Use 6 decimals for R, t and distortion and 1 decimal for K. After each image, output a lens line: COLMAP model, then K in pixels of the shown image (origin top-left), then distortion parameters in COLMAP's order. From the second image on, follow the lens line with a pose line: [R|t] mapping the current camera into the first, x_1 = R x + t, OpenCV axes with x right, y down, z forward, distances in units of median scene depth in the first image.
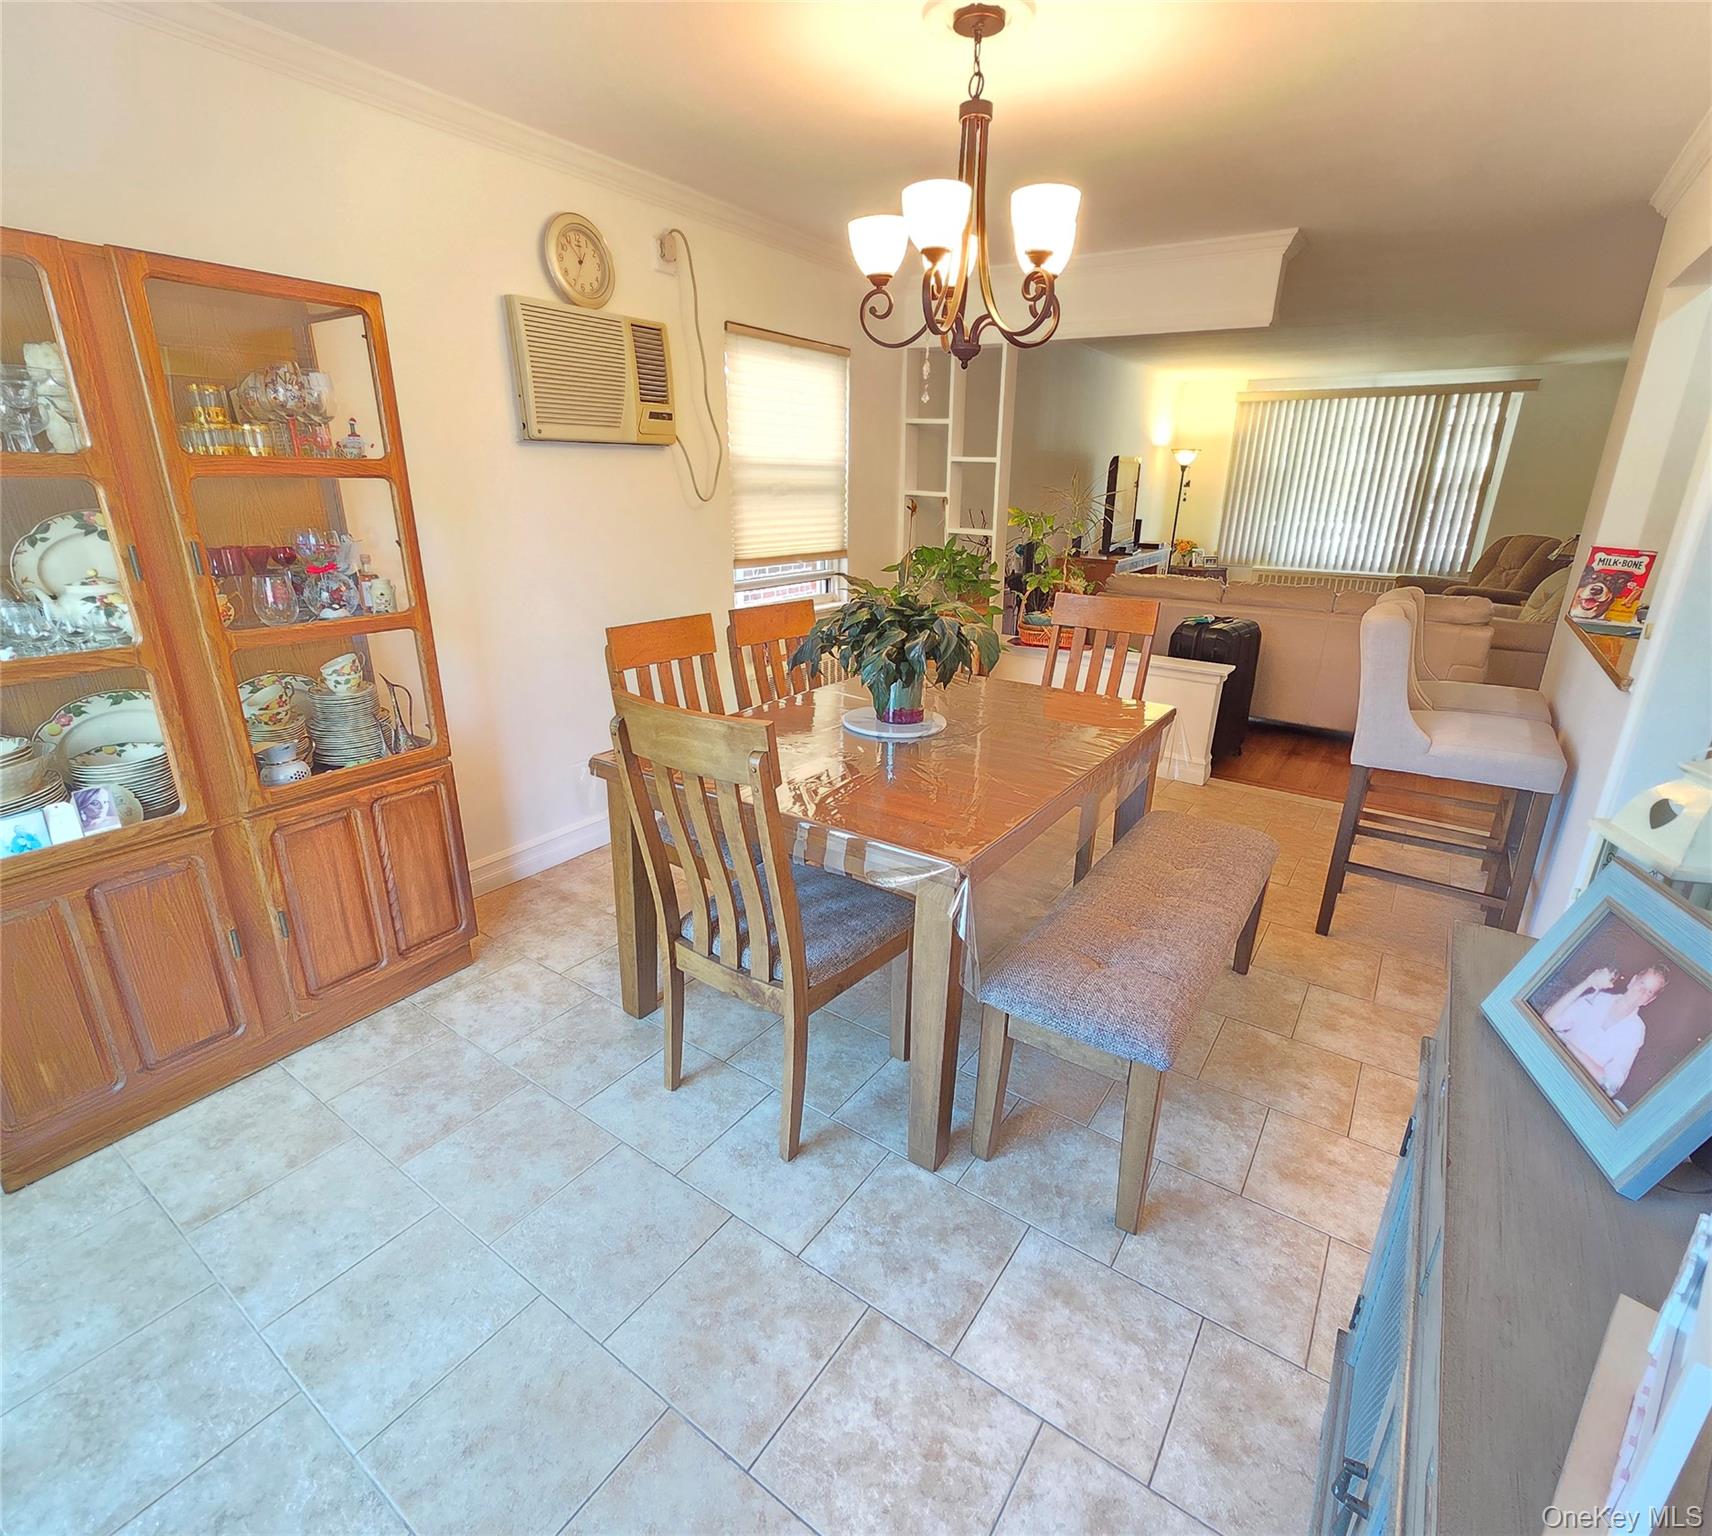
lens RADIAL K [[840.9, 0, 827.1], [0, 840.9, 768.9], [0, 0, 1]] dist [0.005259, -0.002774]
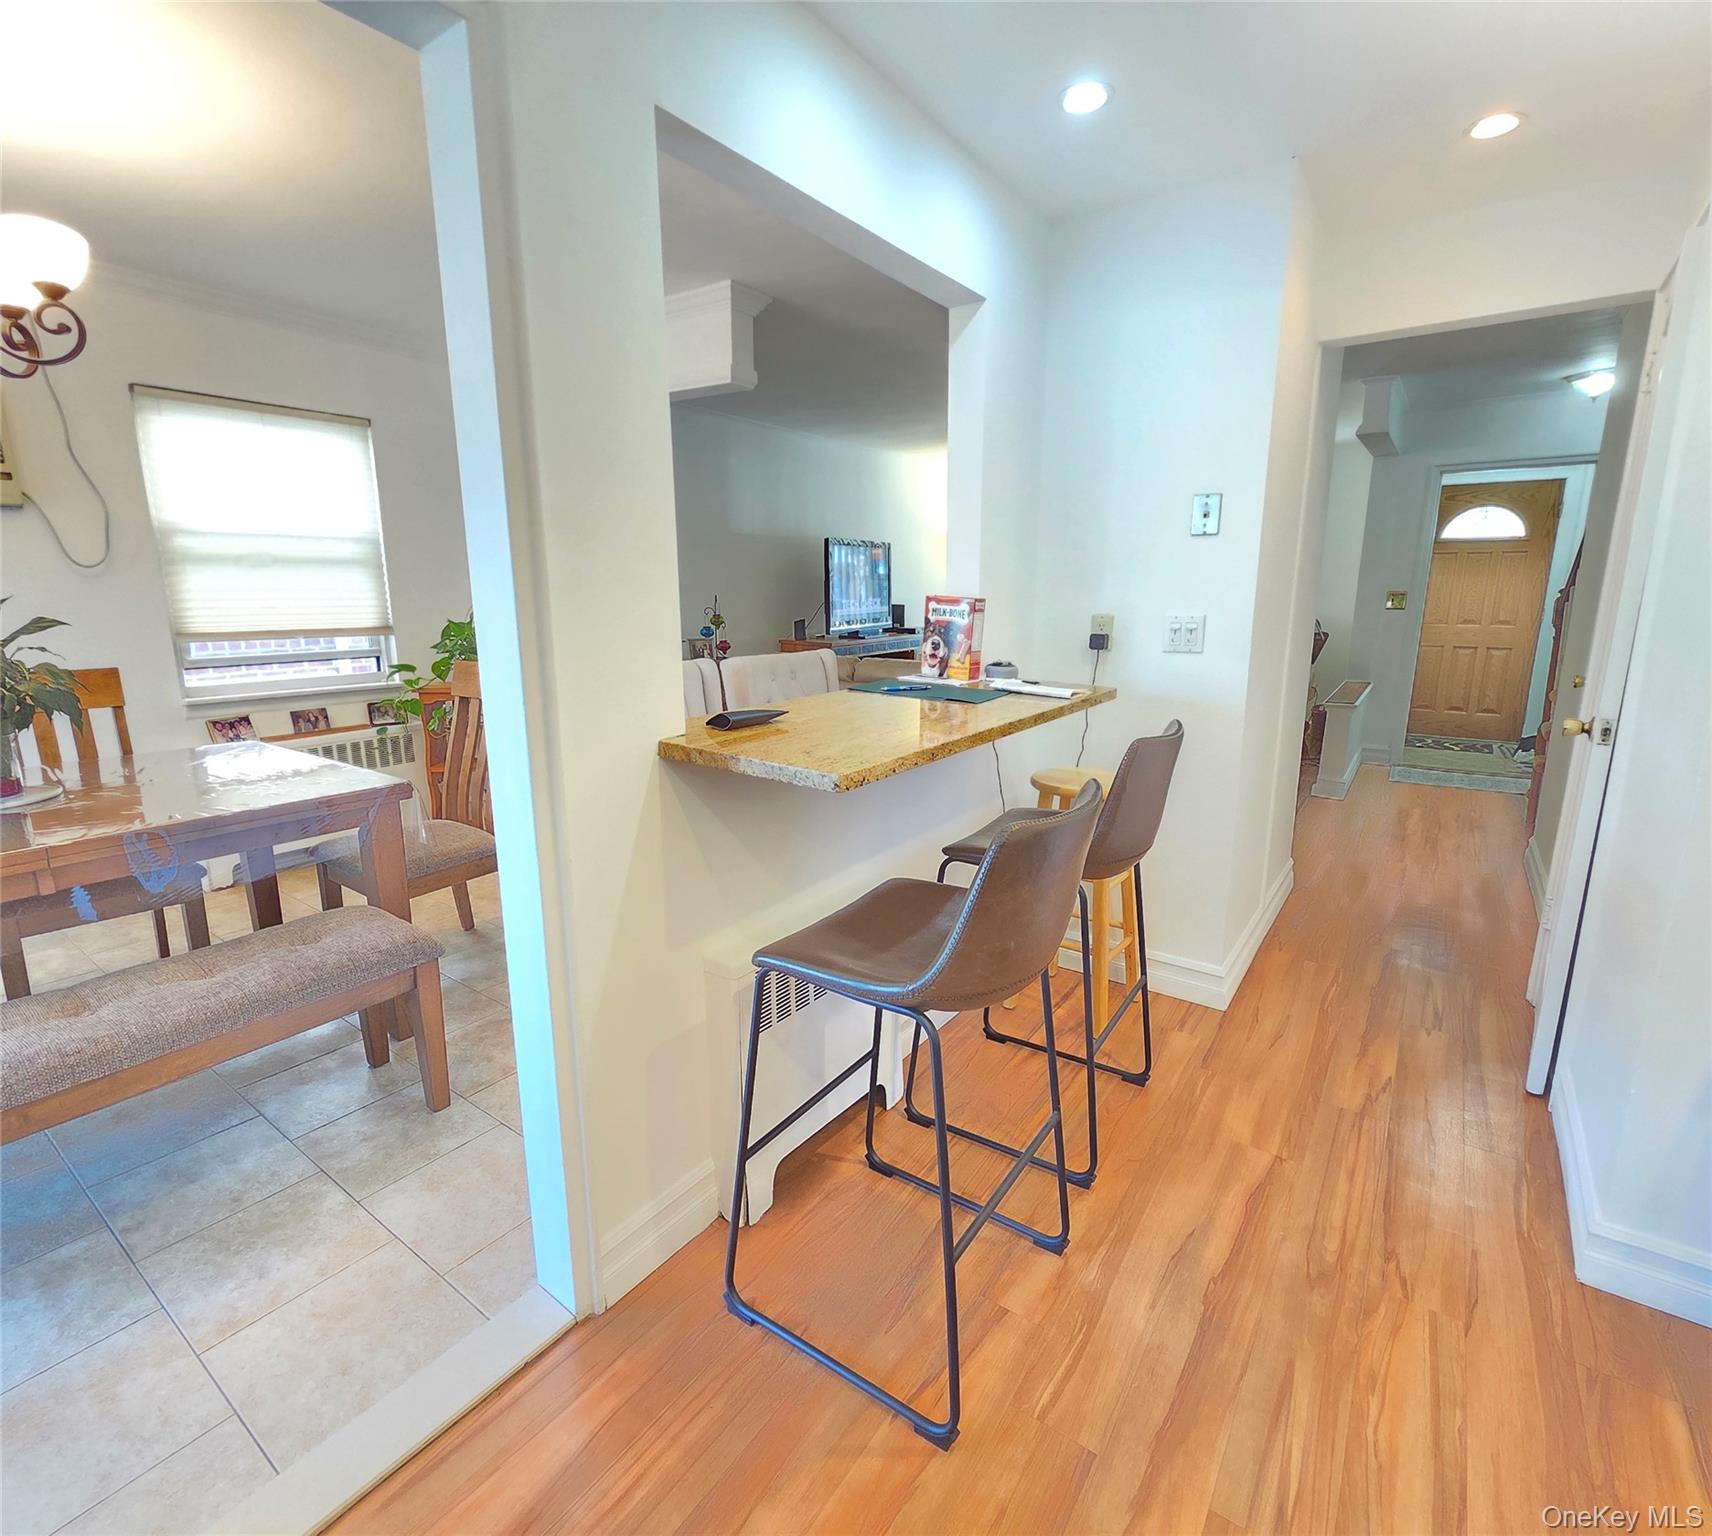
lens RADIAL K [[840.9, 0, 843.6], [0, 840.9, 767.0], [0, 0, 1]] dist [0.005259, -0.002774]
pose [[0.999916, -0.012382, 0.003806, 0.600702], [0.012749, 0.992668, -0.120201, 0.013468], [-0.002289, 0.120239, 0.992742, 0.110255]]
